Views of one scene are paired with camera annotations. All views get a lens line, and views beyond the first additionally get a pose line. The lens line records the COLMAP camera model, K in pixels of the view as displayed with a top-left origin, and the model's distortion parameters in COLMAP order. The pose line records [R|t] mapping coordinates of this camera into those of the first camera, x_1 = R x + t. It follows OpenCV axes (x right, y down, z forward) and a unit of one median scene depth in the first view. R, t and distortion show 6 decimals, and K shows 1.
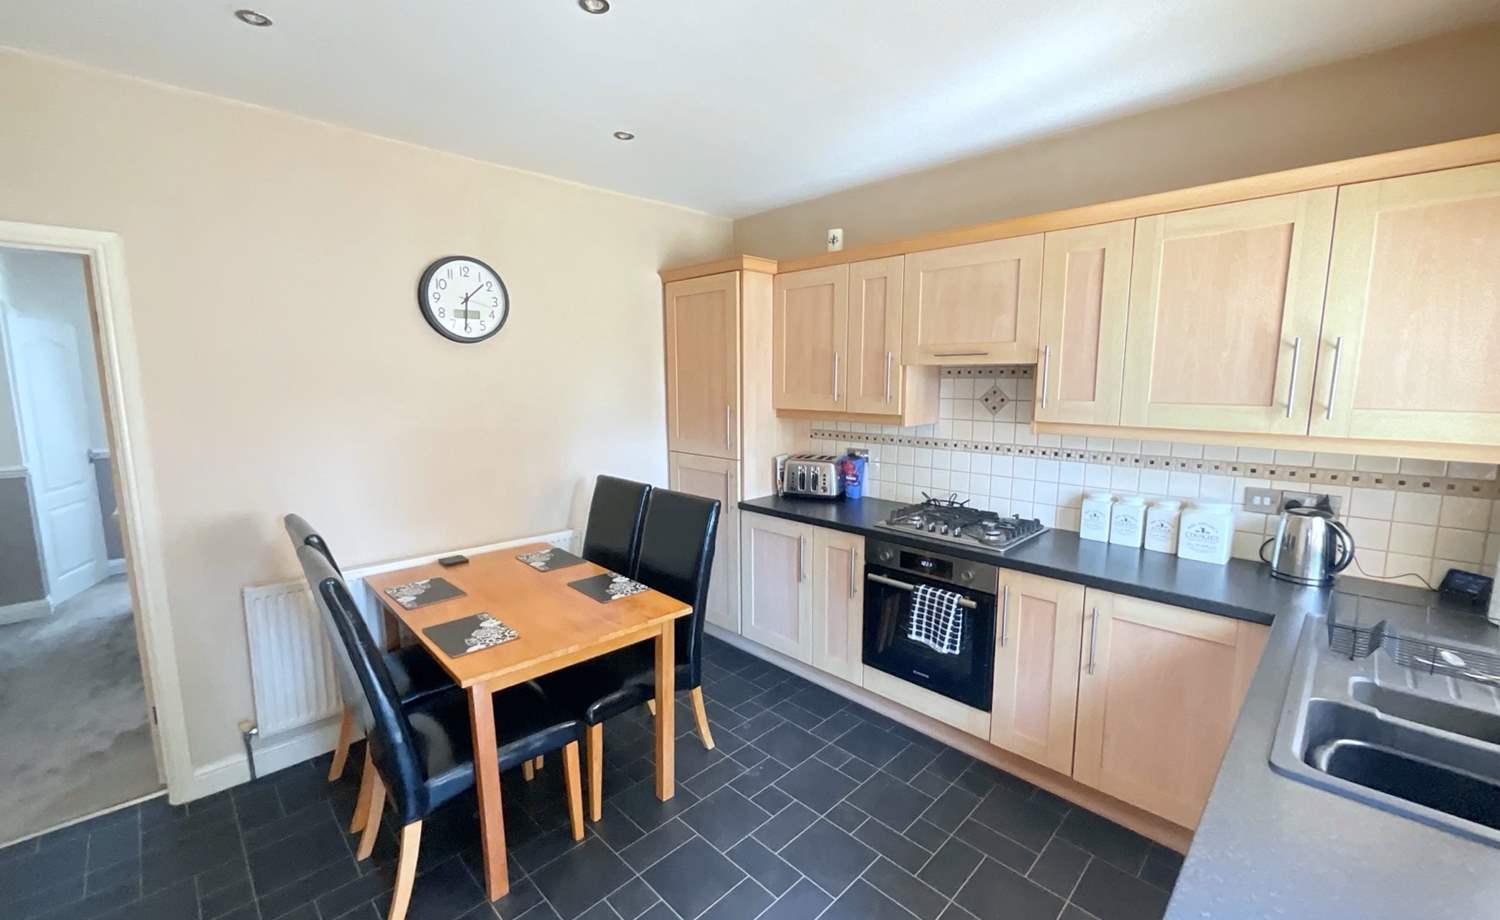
lens RADIAL K [[607.9, 0, 740.7], [0, 607.9, 461.1], [0, 0, 1]] dist [-0.001315, -0.000568]
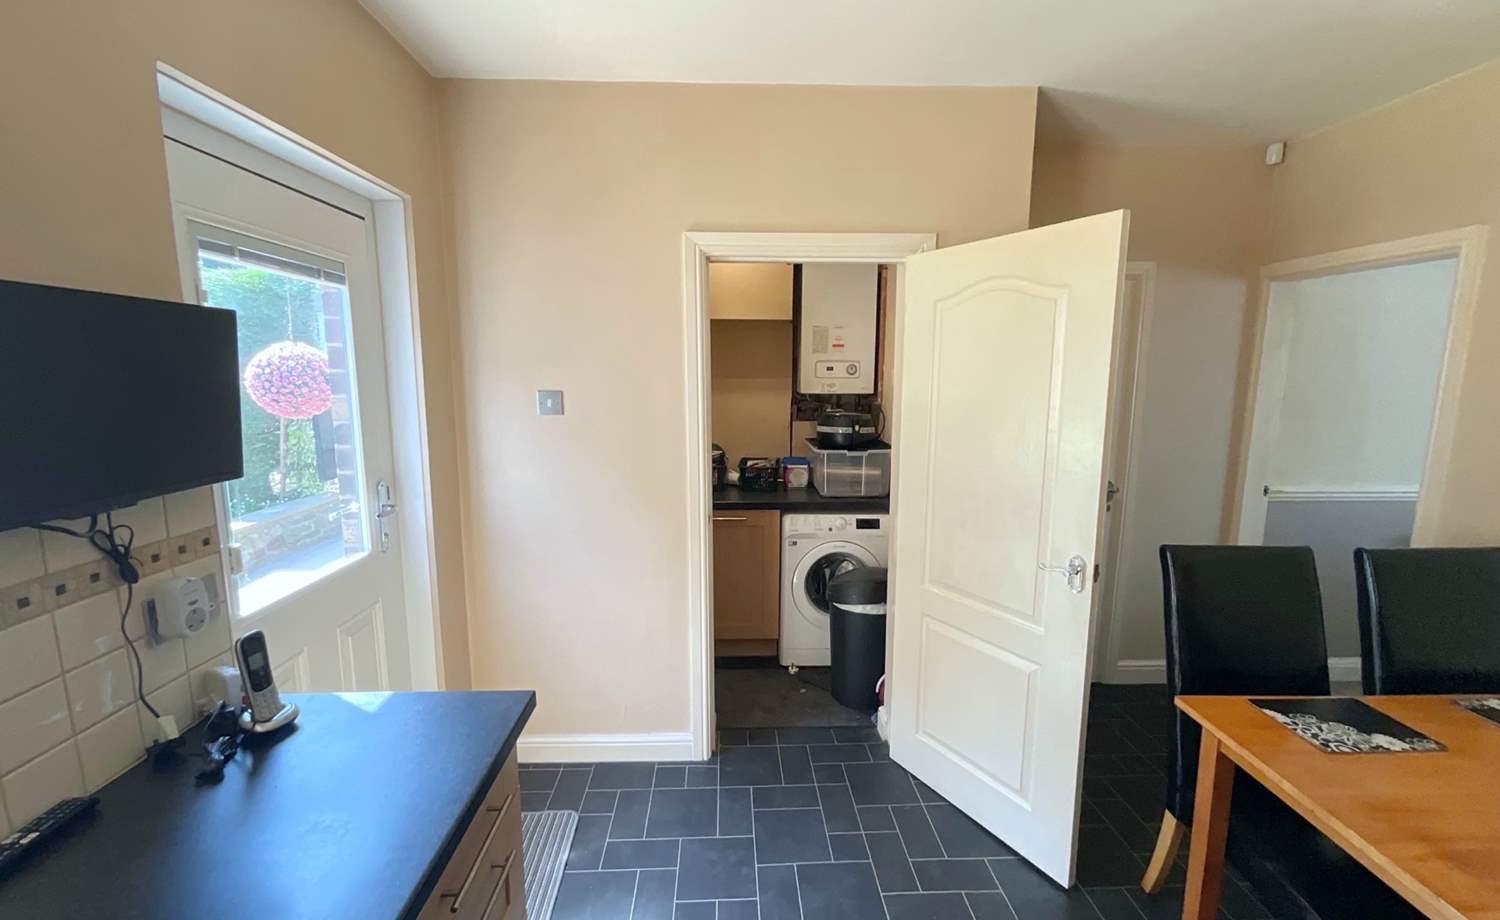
lens RADIAL K [[607.9, 0, 755.3], [0, 607.9, 462.5], [0, 0, 1]] dist [-0.001315, -0.000568]
pose [[-0.674834, 0.110964, -0.729579, 0.377615], [-0.104217, 0.964393, 0.243074, -0.086815], [0.730574, 0.240069, -0.639241, 0.635065]]
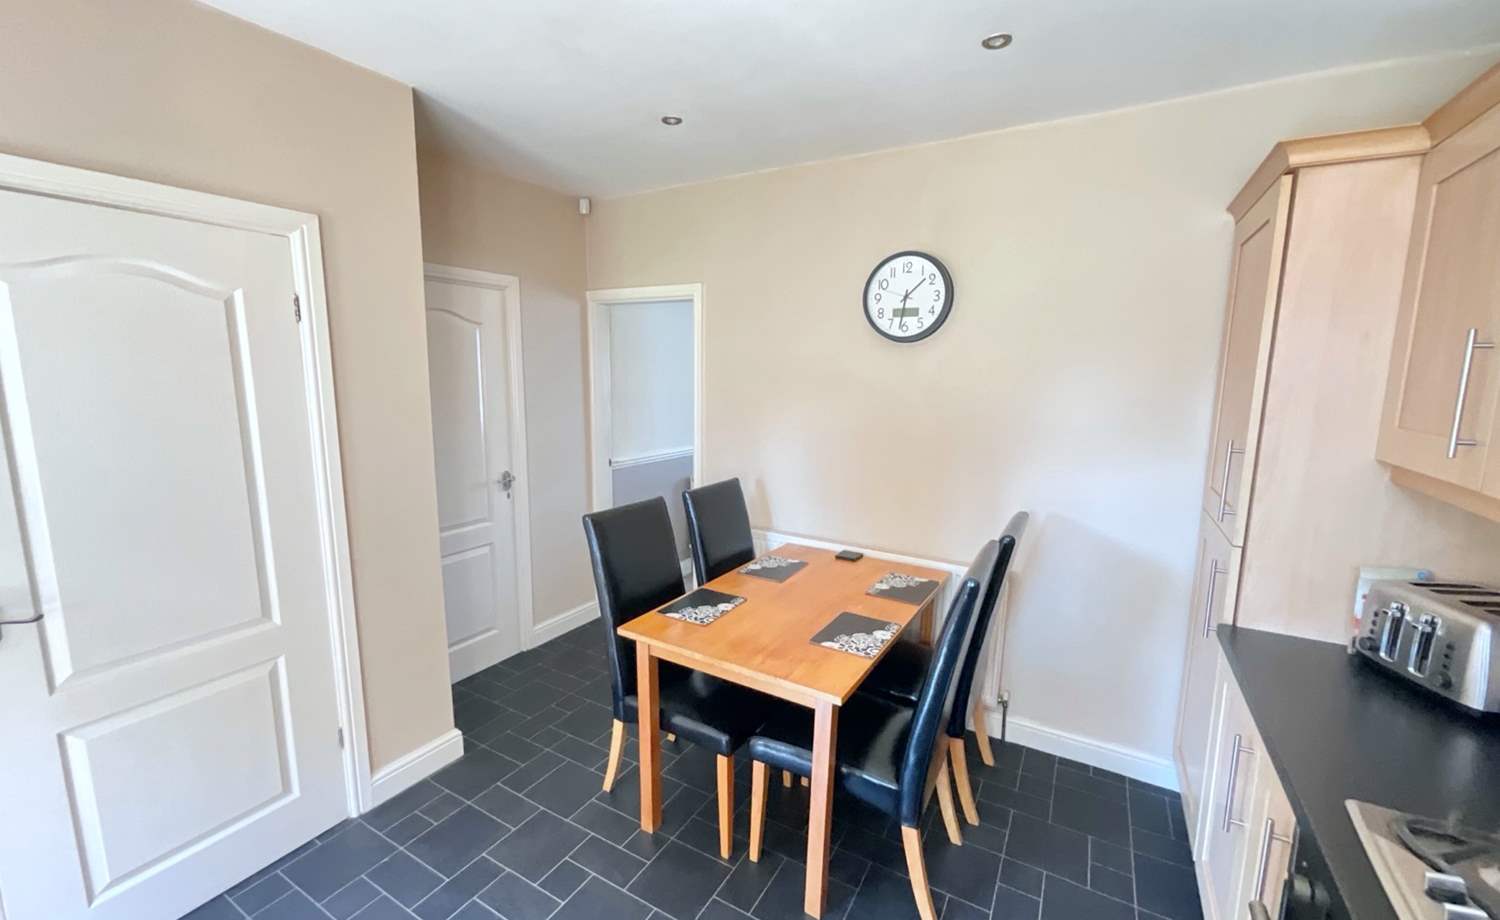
lens RADIAL K [[607.9, 0, 756.5], [0, 607.9, 457.0], [0, 0, 1]] dist [-0.001315, -0.000568]
pose [[0.270715, 0.140490, -0.952353, 0.438444], [-0.148527, 0.983543, 0.102871, -0.082500], [0.951133, 0.113601, 0.287127, 0.537581]]
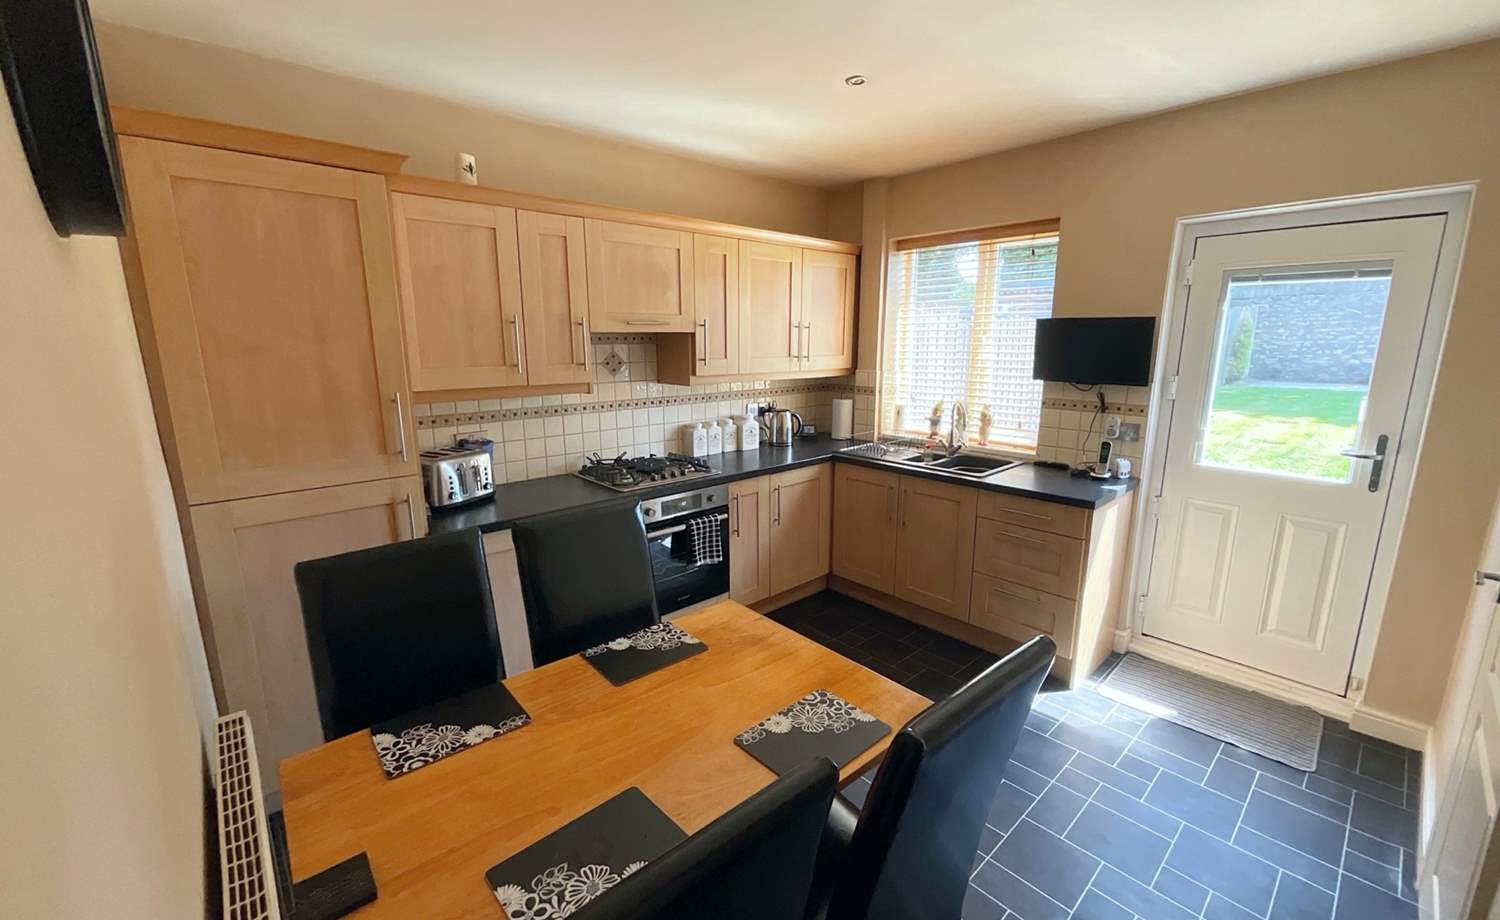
lens RADIAL K [[607.9, 0, 751.6], [0, 607.9, 461.0], [0, 0, 1]] dist [-0.001315, -0.000568]
pose [[0.042220, -0.198329, 0.979226, -0.754427], [0.143716, 0.971113, 0.190489, -0.105911], [-0.988718, 0.132688, 0.069504, 0.710987]]
